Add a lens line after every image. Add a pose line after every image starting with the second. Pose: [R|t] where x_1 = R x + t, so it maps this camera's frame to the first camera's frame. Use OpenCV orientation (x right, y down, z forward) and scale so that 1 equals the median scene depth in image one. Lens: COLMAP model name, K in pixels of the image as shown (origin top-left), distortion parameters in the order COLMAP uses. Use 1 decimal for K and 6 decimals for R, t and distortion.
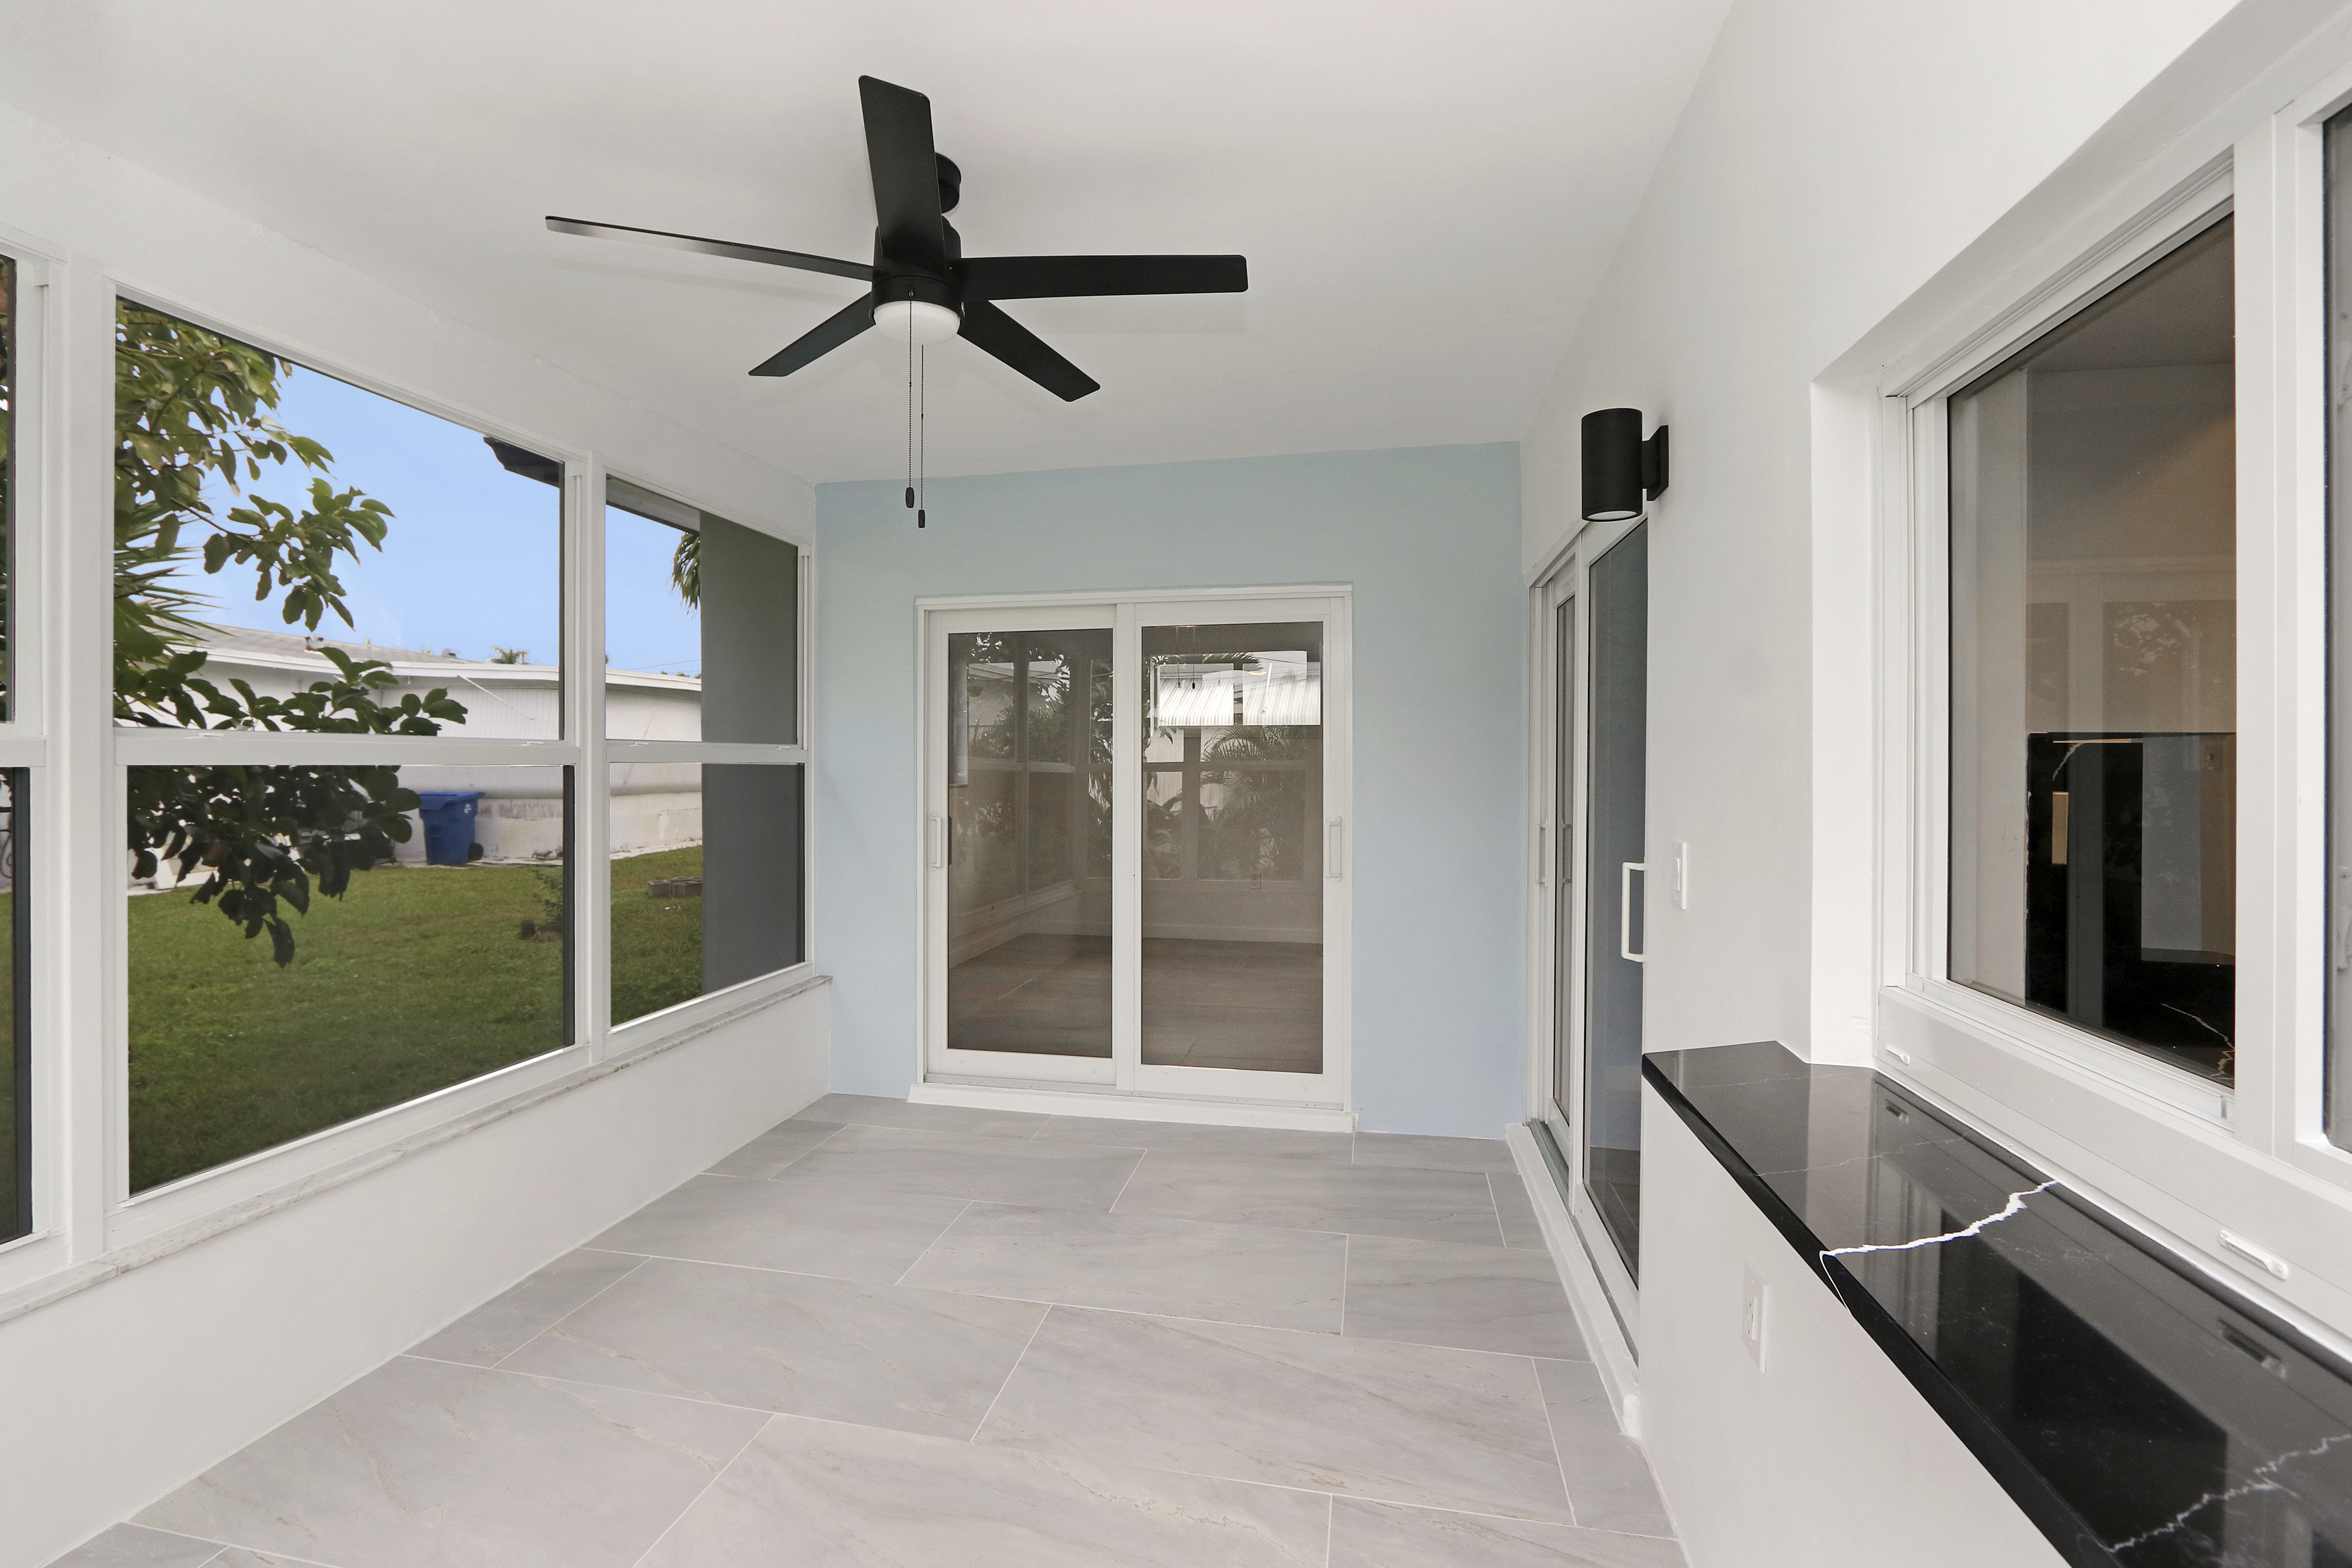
lens RADIAL K [[1138.2, 0, 1162.6], [0, 1138.2, 753.2], [0, 0, 1]] dist [-0.001805, -0.000587]
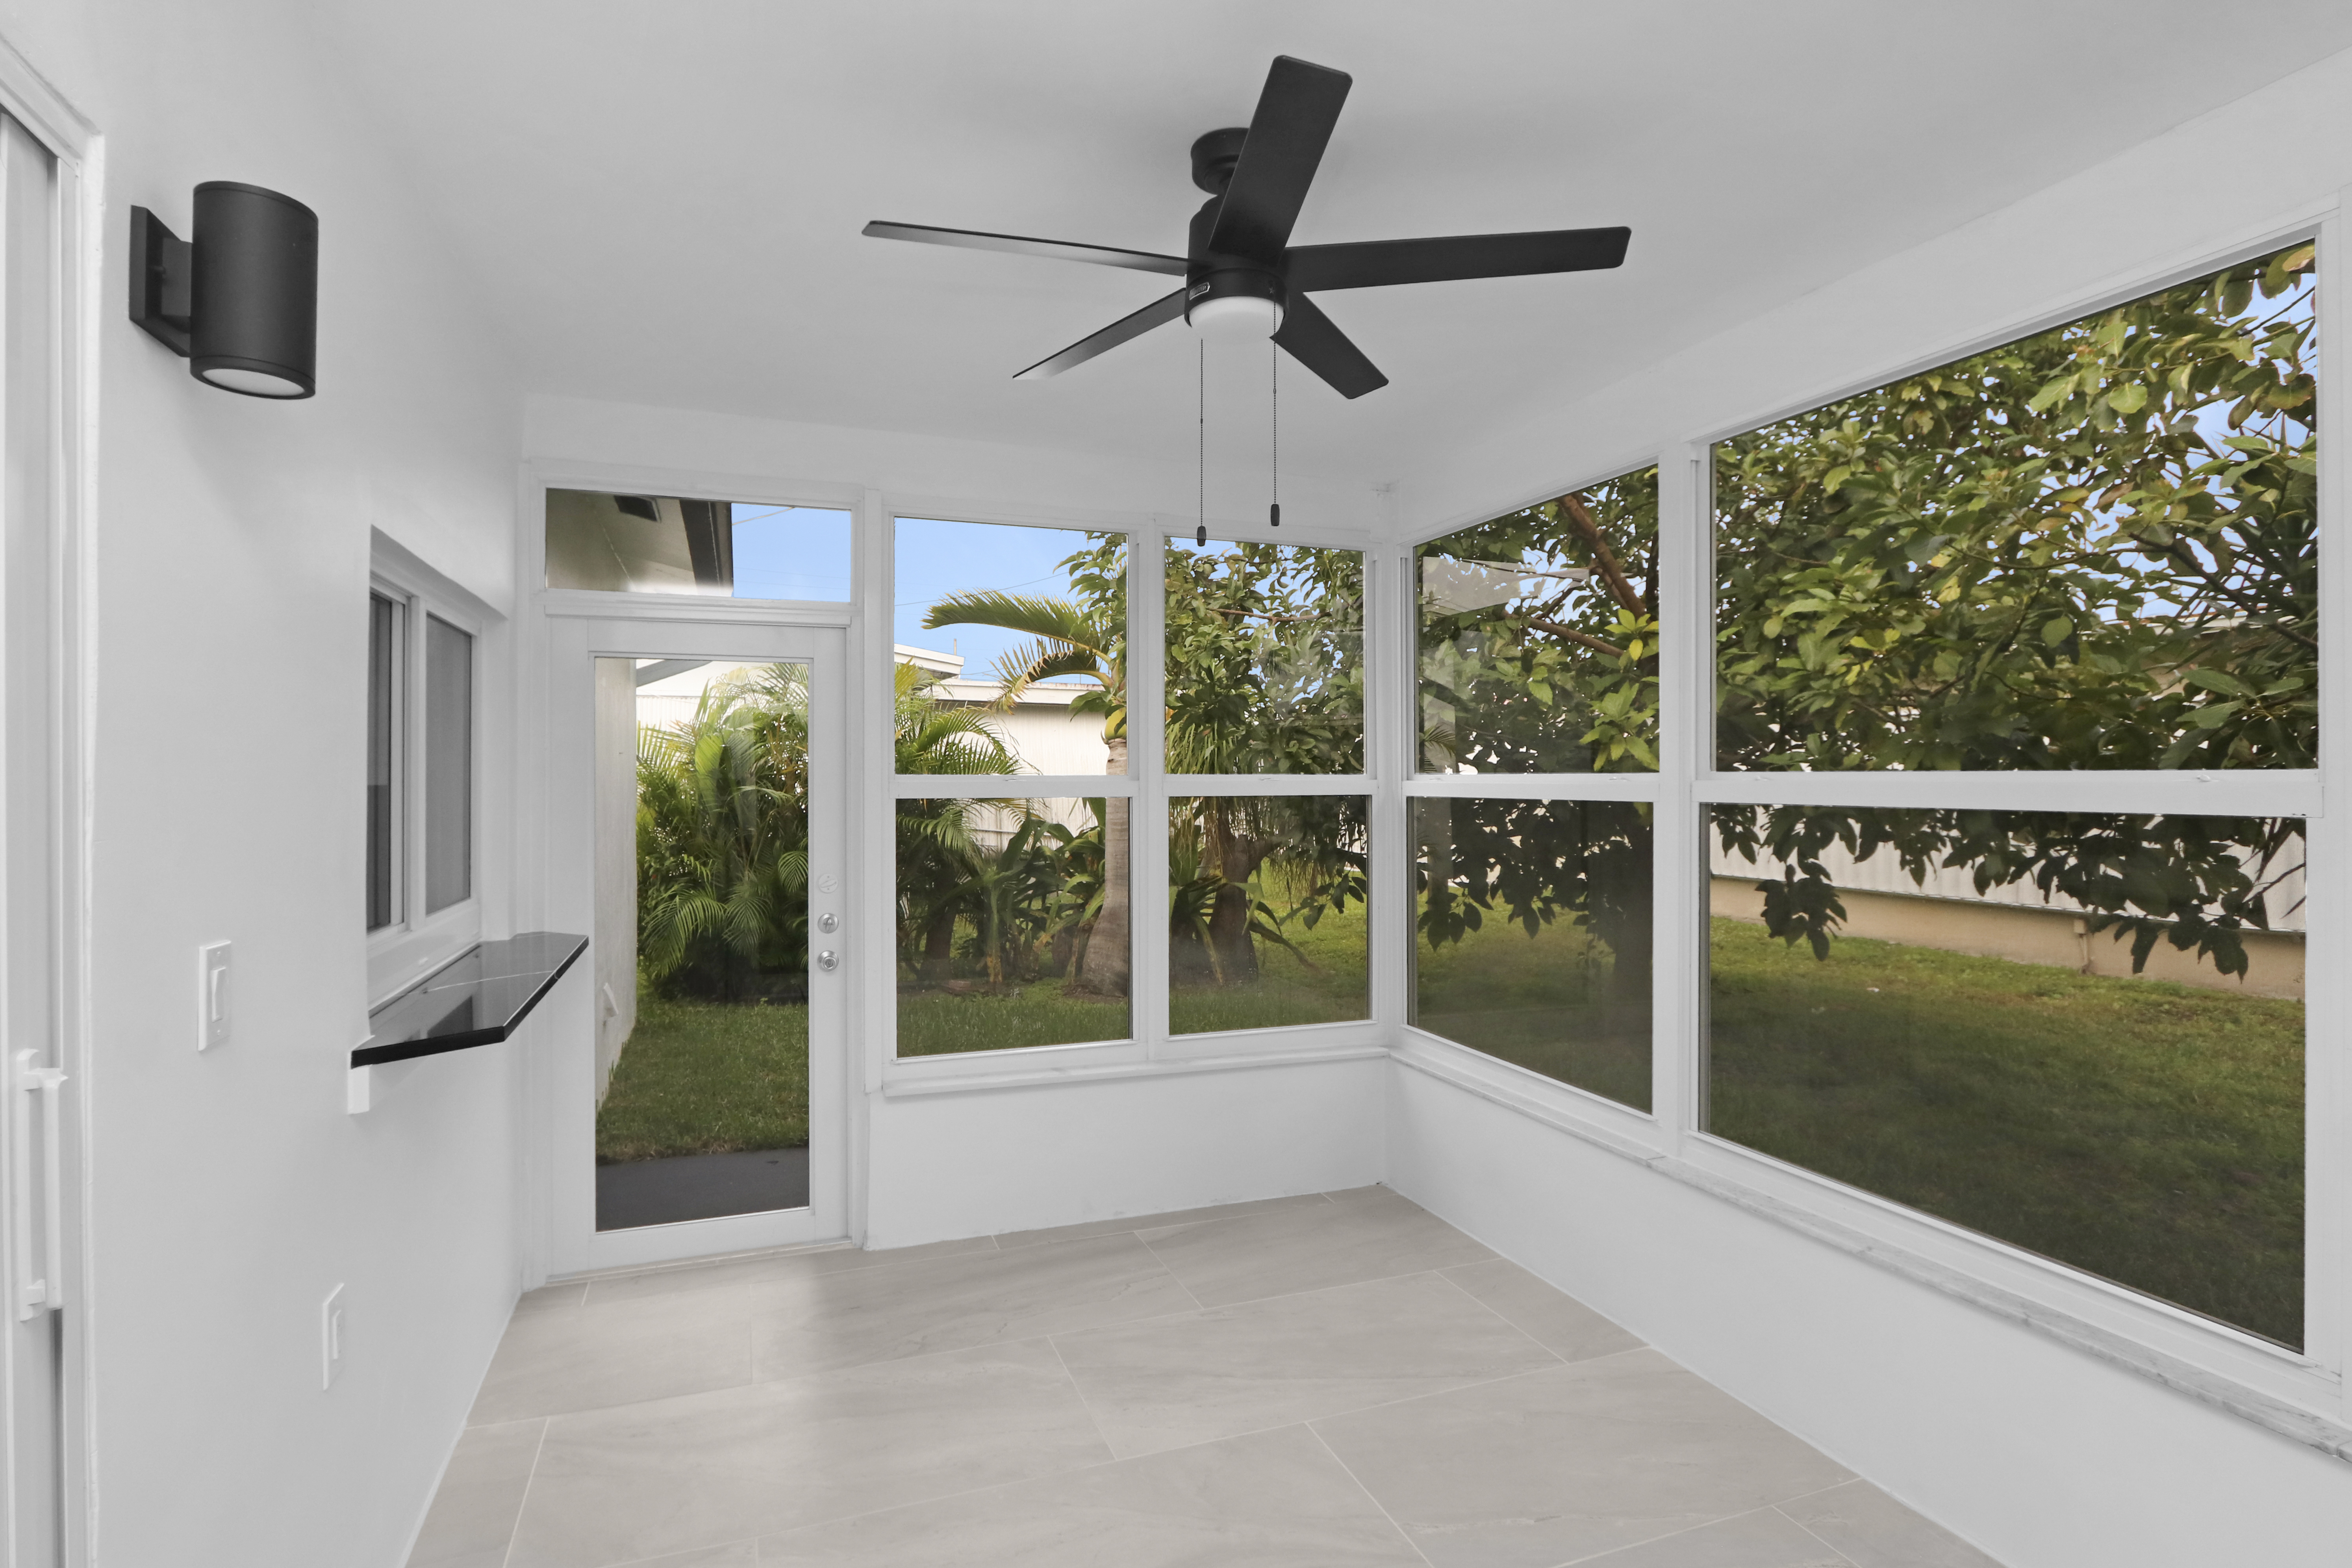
lens RADIAL K [[1124.2, 0, 1176.0], [0, 1124.2, 784.0], [0, 0, 1]] dist [-0.001087, -0.000170]
pose [[-0.847874, -0.008269, -0.530134, 0.270982], [-0.006910, 0.999966, -0.004545, 0.003172], [0.530153, -0.000190, -0.847902, 1.687891]]
